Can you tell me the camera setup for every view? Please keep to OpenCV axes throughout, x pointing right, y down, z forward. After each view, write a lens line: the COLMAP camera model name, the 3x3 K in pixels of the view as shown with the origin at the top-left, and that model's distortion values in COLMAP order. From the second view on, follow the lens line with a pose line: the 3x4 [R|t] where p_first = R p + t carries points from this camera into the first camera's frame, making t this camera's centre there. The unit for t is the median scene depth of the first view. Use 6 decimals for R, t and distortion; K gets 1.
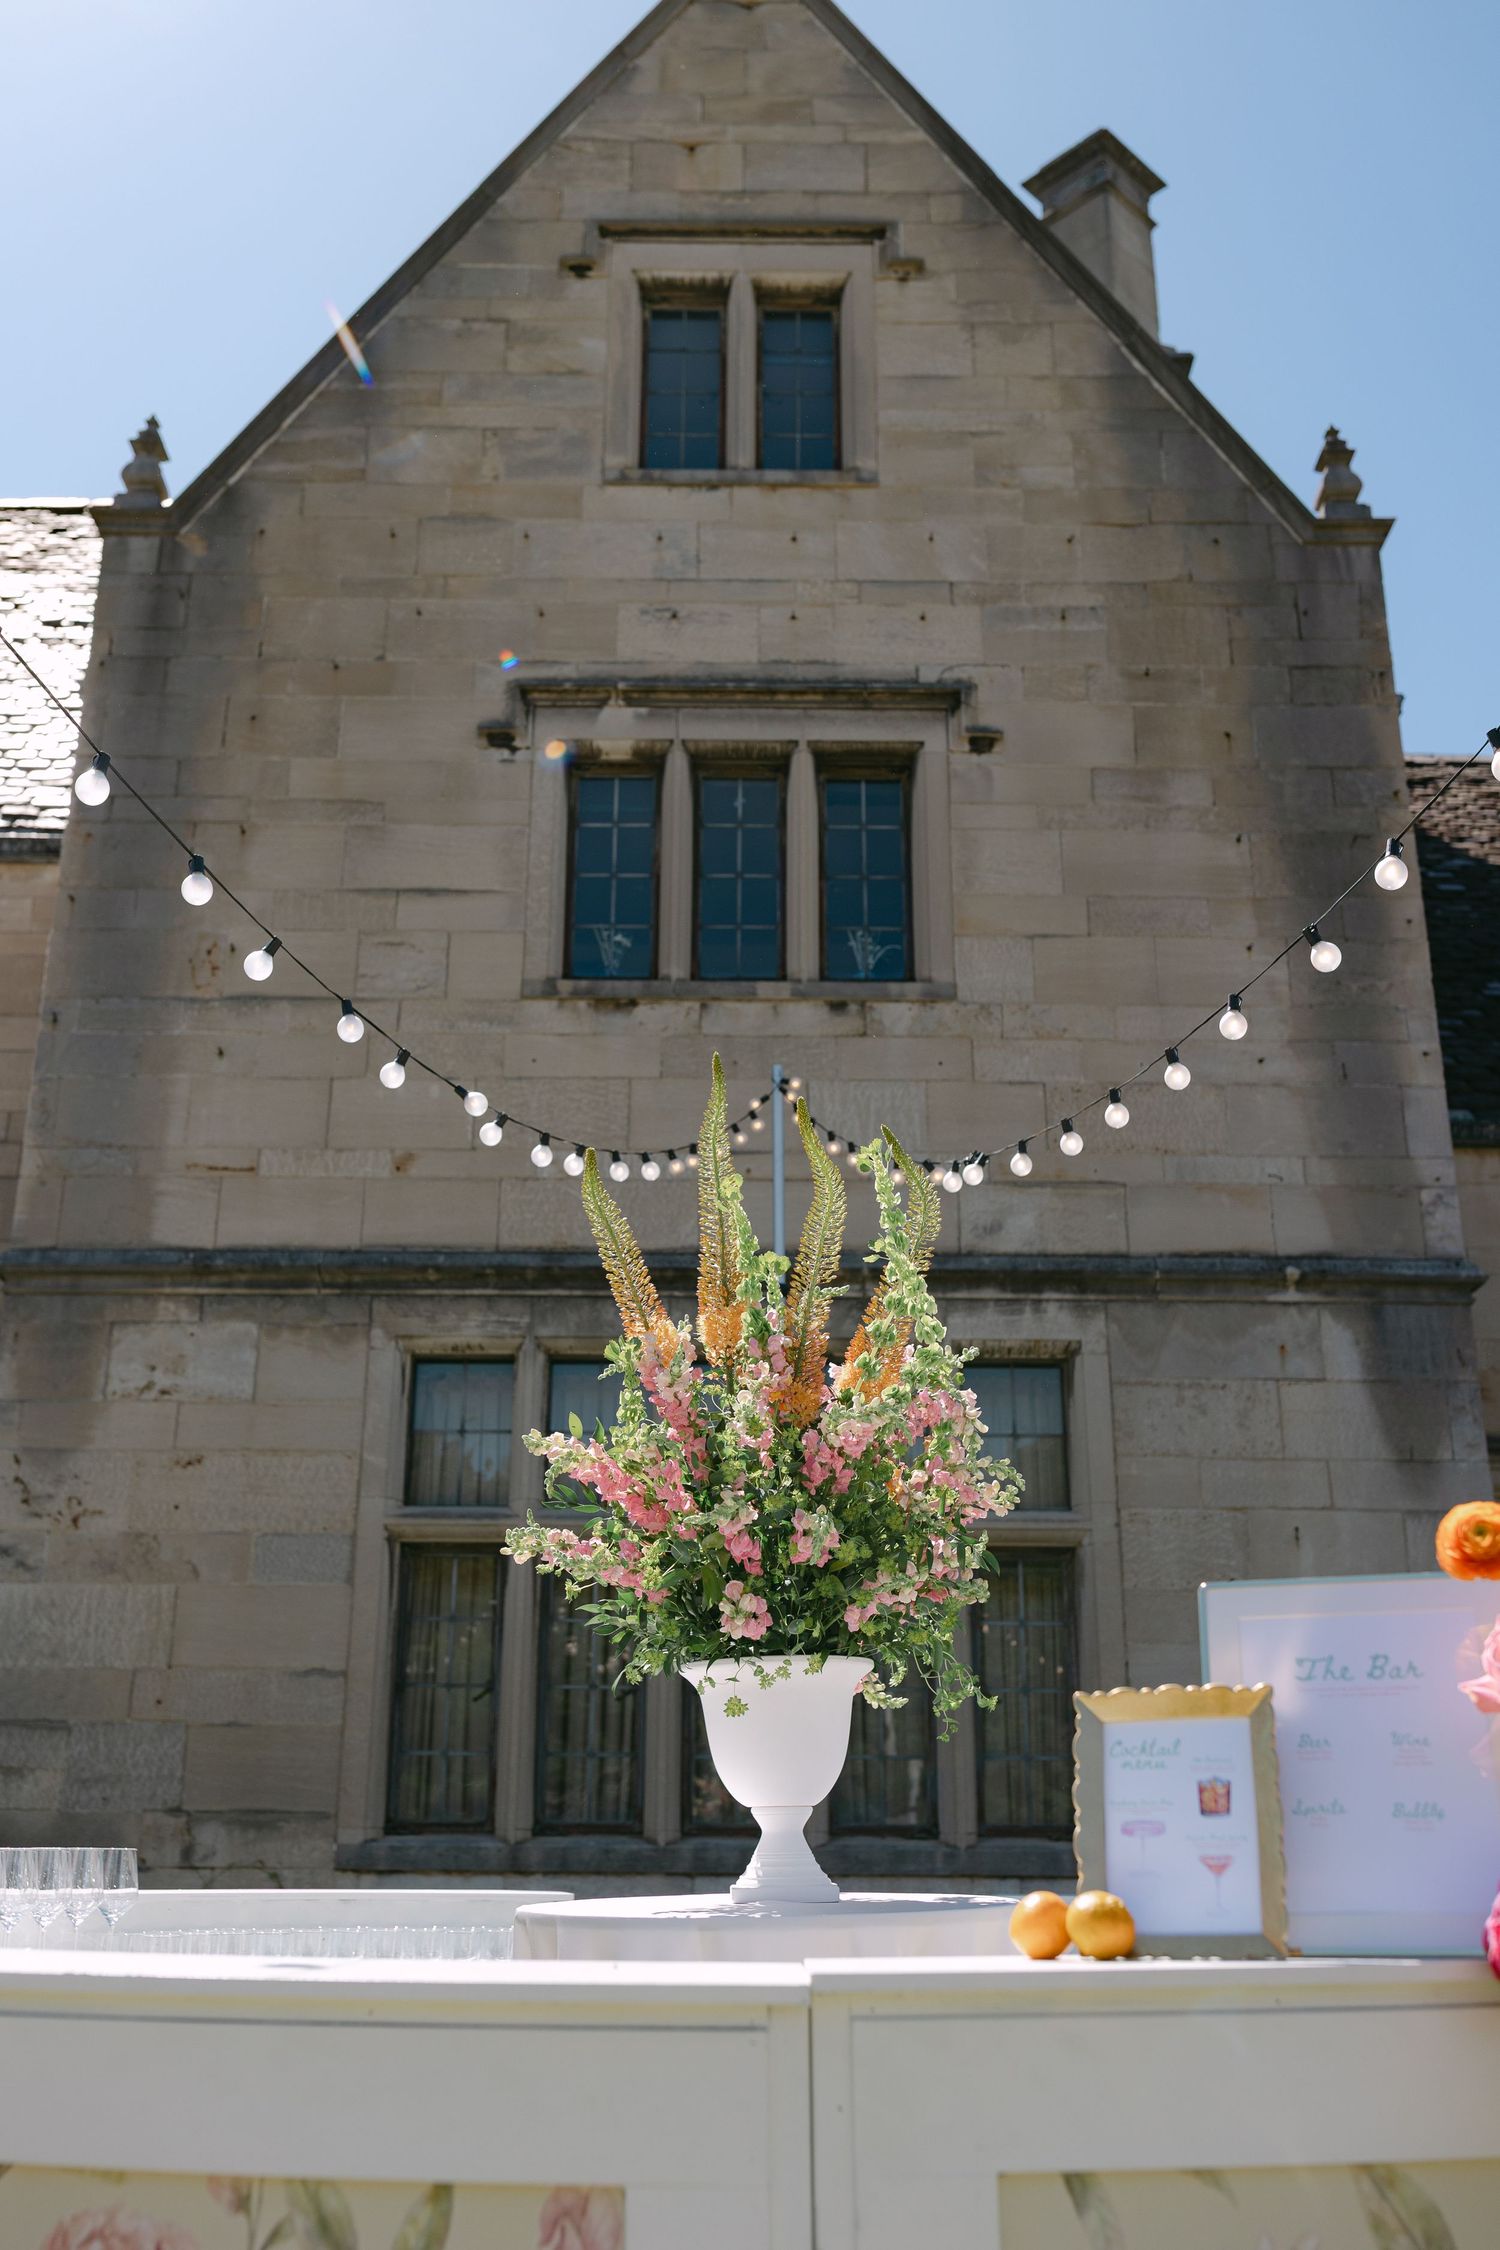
lens RADIAL K [[2162.9, 0, 750.0], [0, 2162.9, 1125.0], [0, 0, 1]] dist [0.011252, -0.011831]
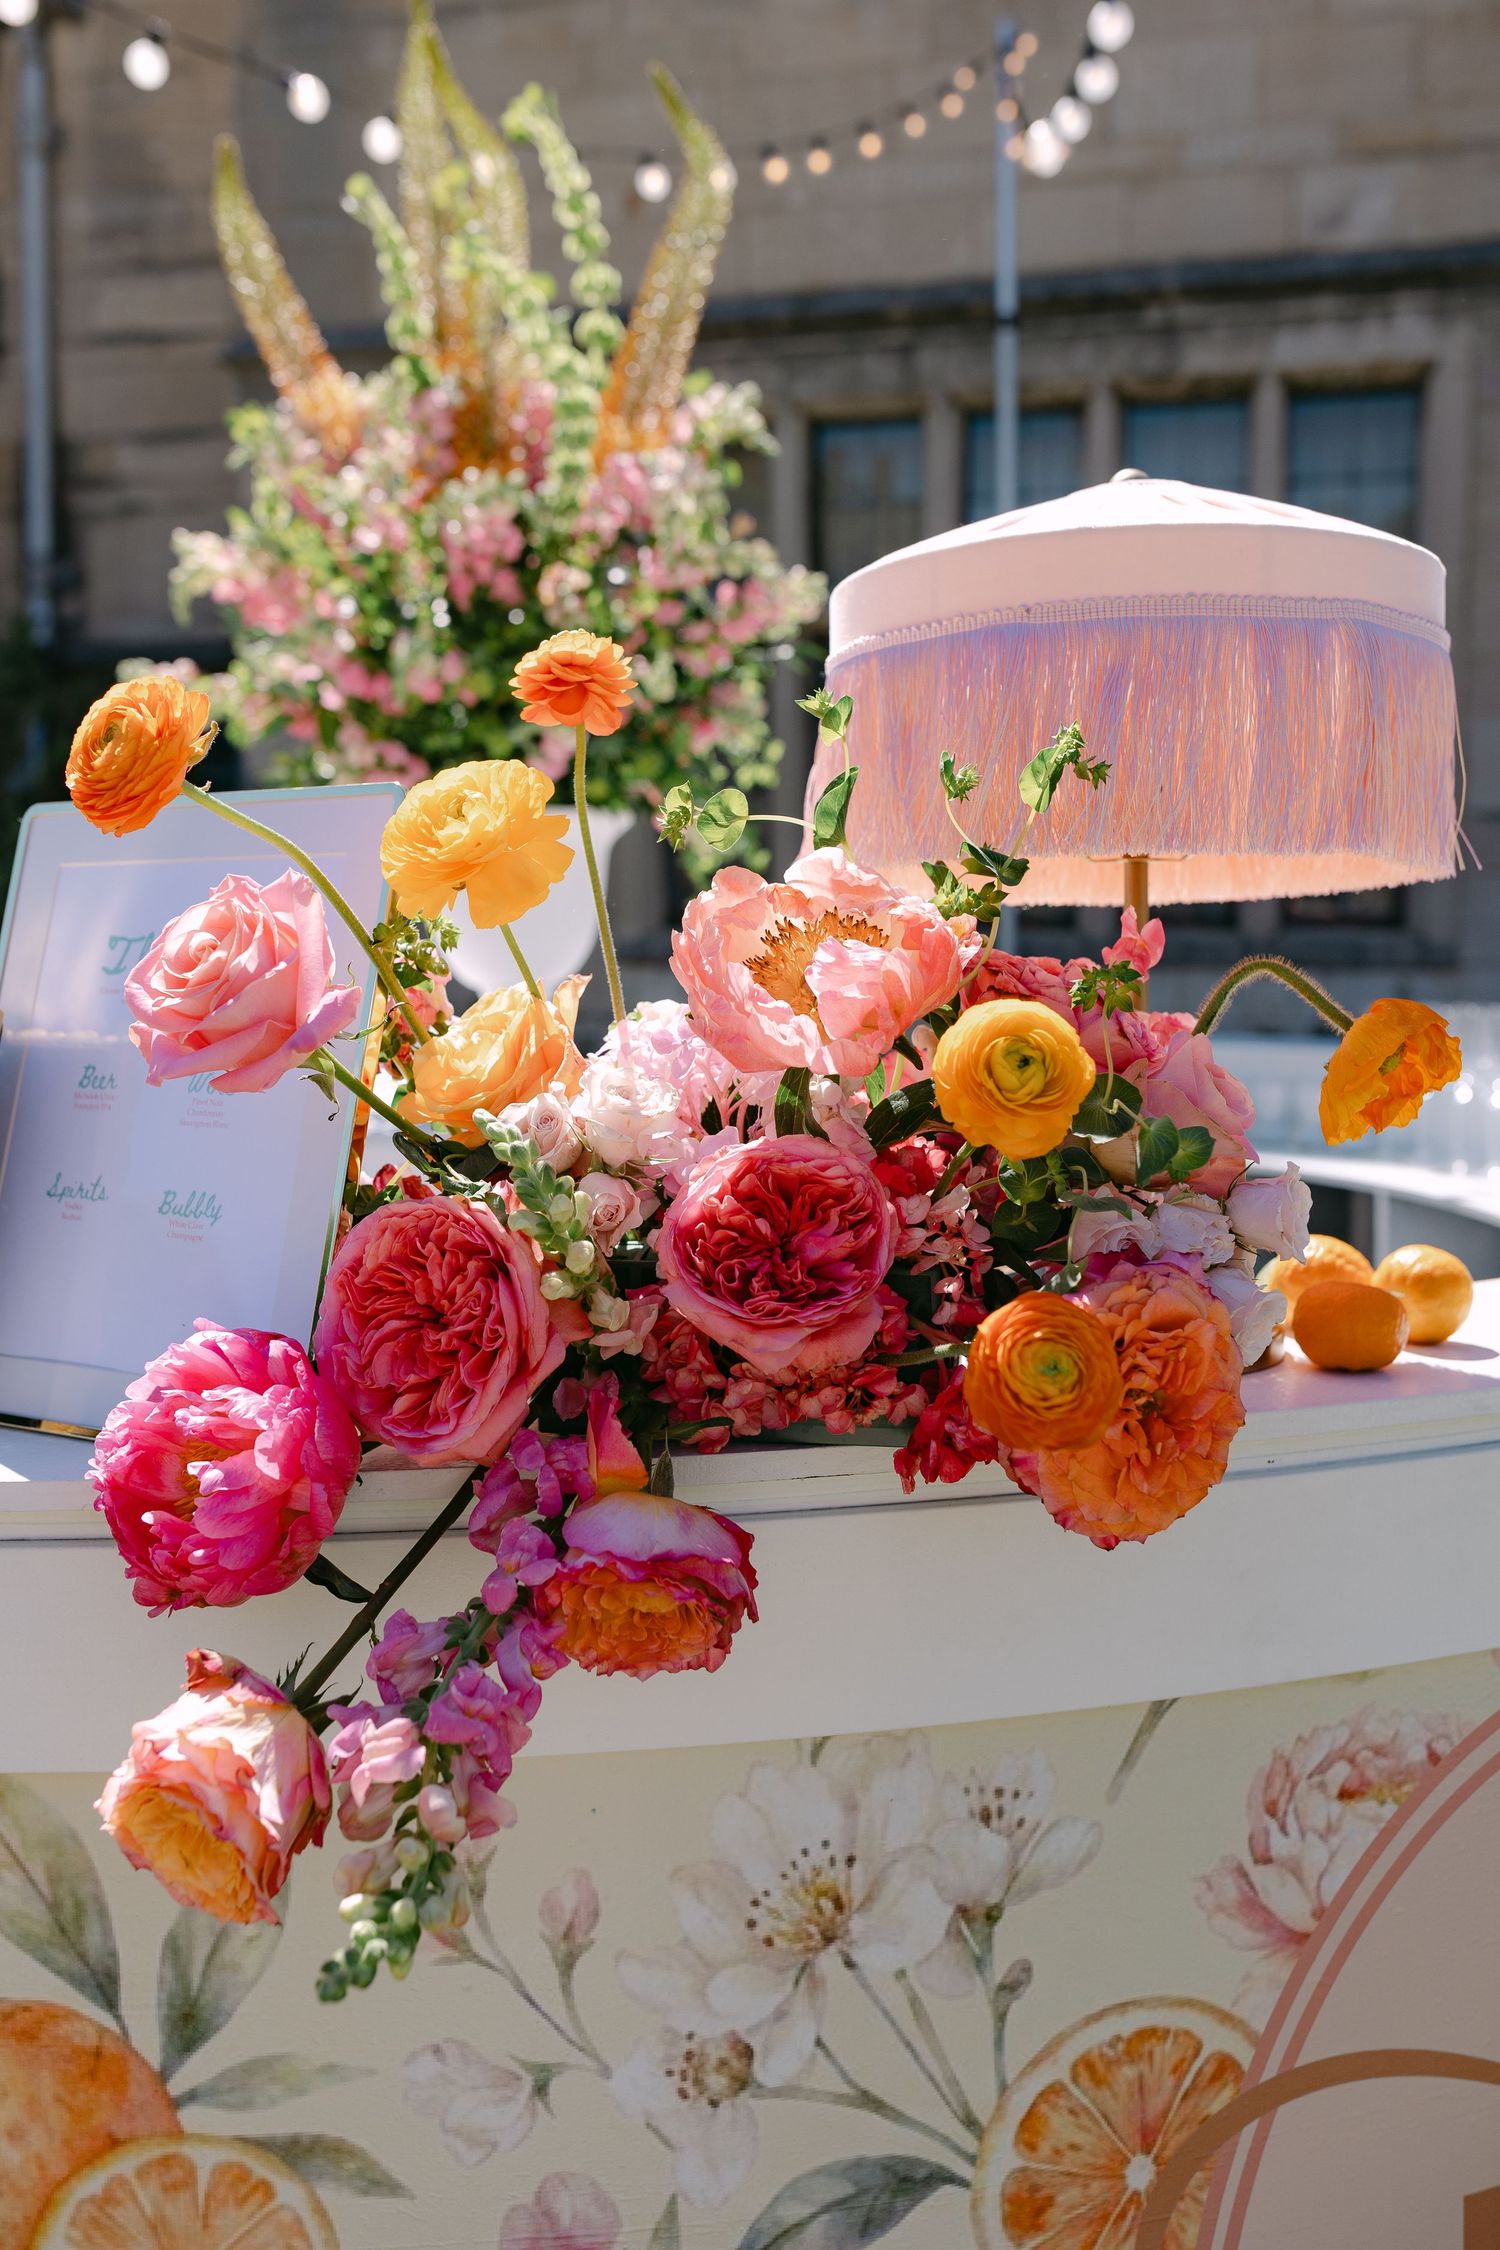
lens RADIAL K [[2162.9, 0, 750.0], [0, 2162.9, 1125.0], [0, 0, 1]] dist [0.011252, -0.011831]
pose [[0.976033, 0.012253, -0.217277, 0.548974], [0.078631, 0.911107, 0.404601, 0.070206], [0.202920, -0.411989, 0.888307, 0.495676]]
